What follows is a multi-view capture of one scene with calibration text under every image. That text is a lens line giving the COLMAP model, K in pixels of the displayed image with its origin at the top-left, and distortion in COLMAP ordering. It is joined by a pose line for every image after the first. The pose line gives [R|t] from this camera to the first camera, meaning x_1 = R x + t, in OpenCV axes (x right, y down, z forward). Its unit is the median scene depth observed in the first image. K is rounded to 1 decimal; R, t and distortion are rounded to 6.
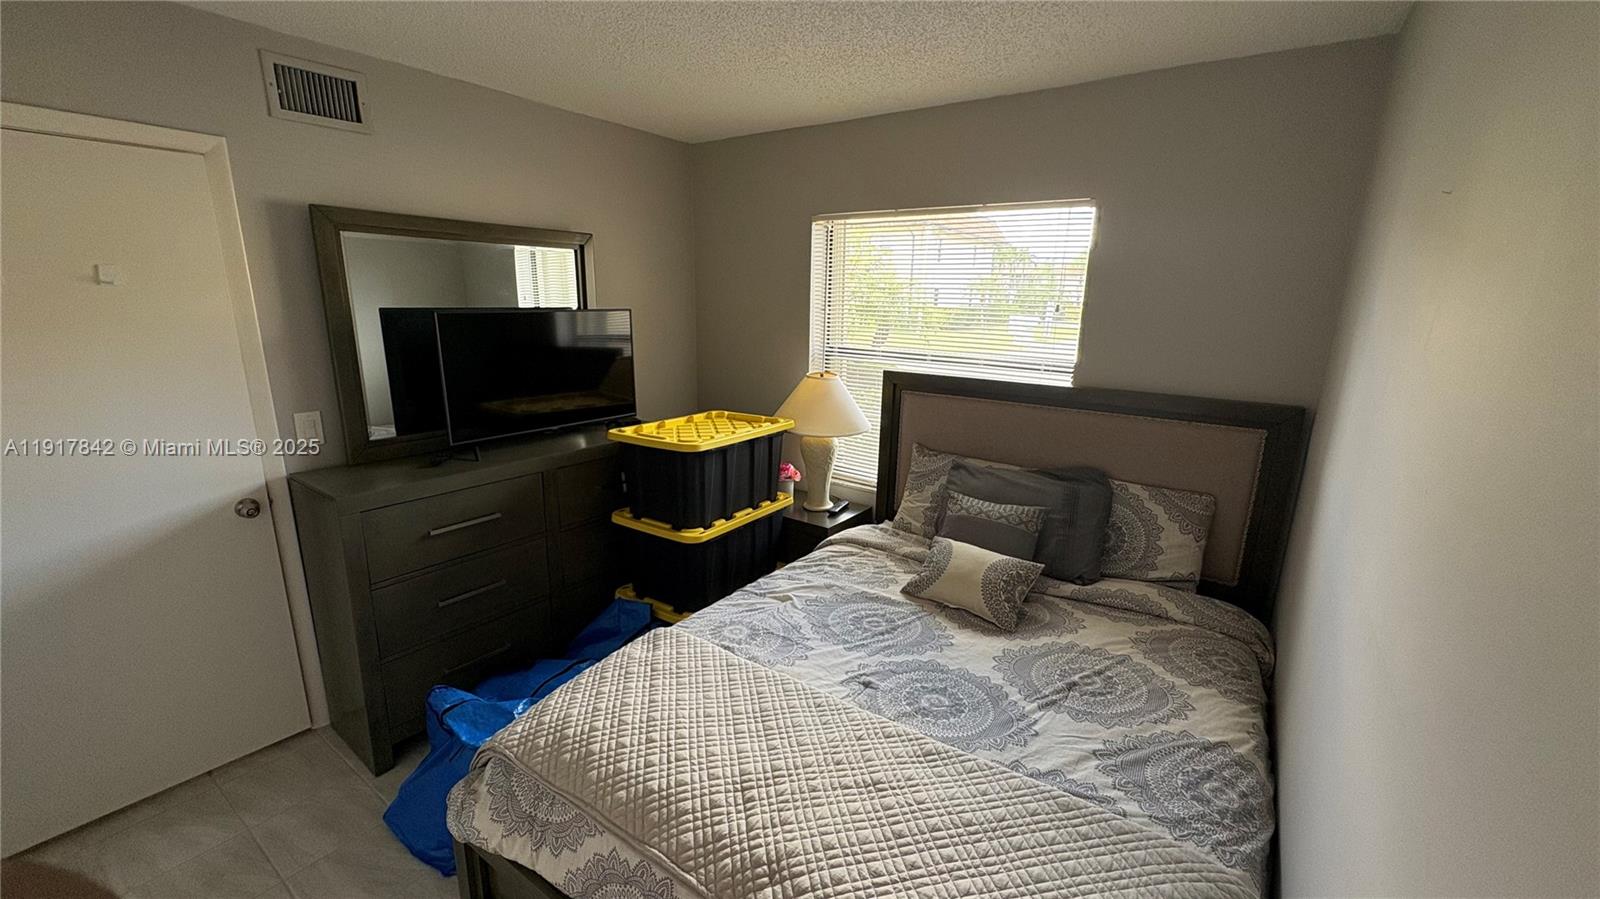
lens RADIAL K [[634.8, 0, 797.8], [0, 634.8, 454.0], [0, 0, 1]] dist [0.001587, -0.000252]
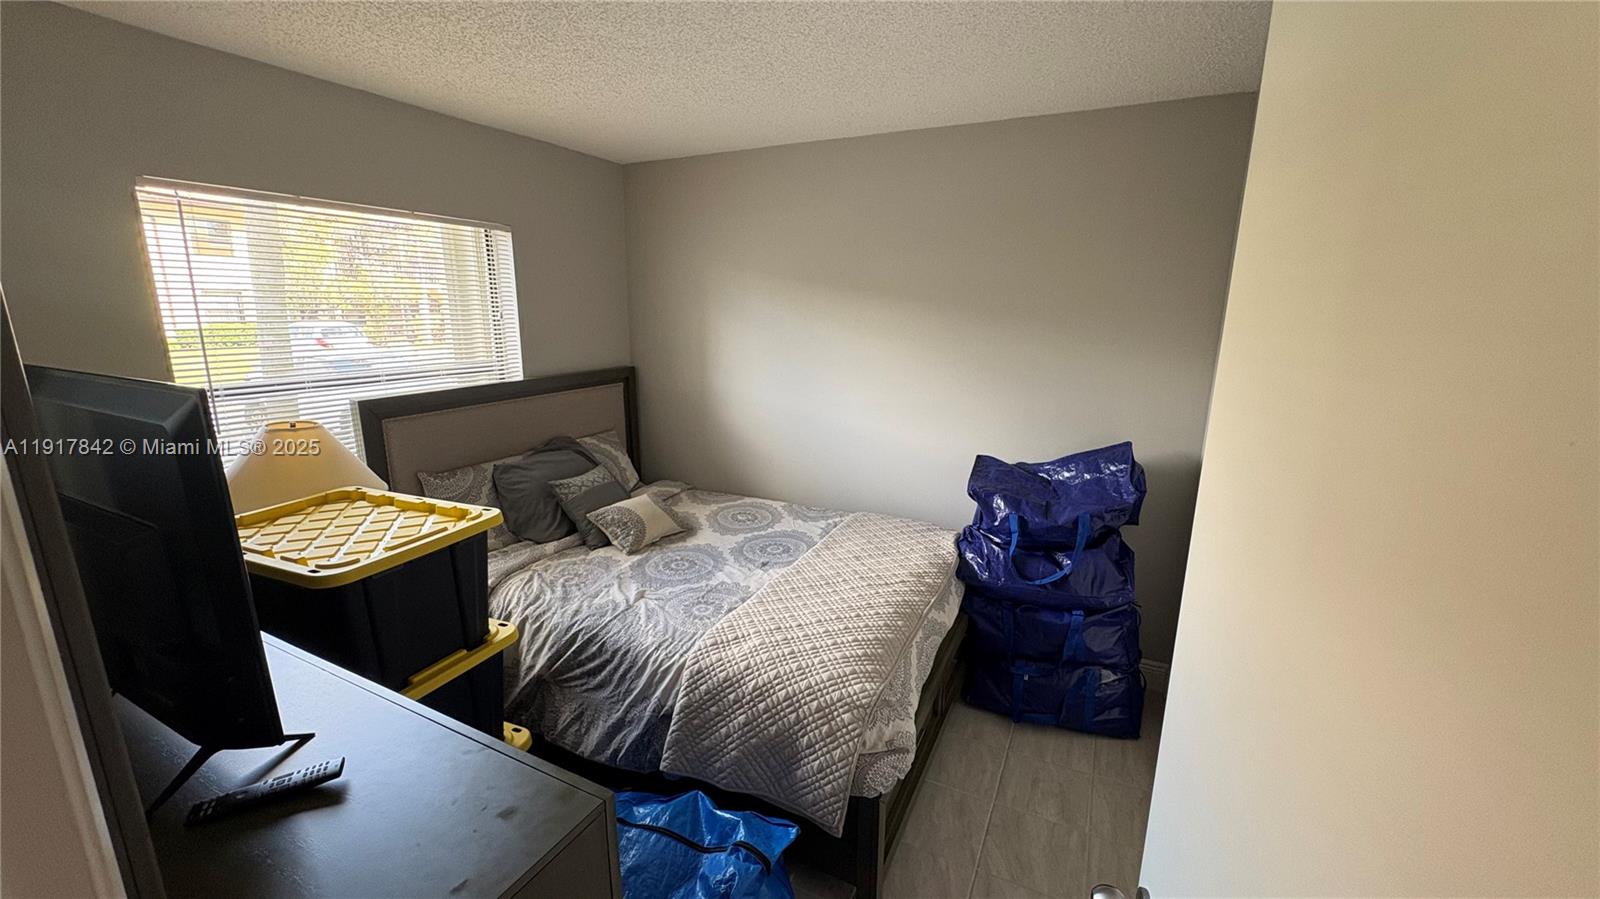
lens RADIAL K [[634.8, 0, 799.8], [0, 634.8, 447.2], [0, 0, 1]] dist [0.001587, -0.000252]
pose [[-0.144733, -0.233725, 0.961470, -1.030890], [0.246004, 0.932691, 0.263761, -0.215475], [-0.958402, 0.274700, -0.077494, 0.780383]]
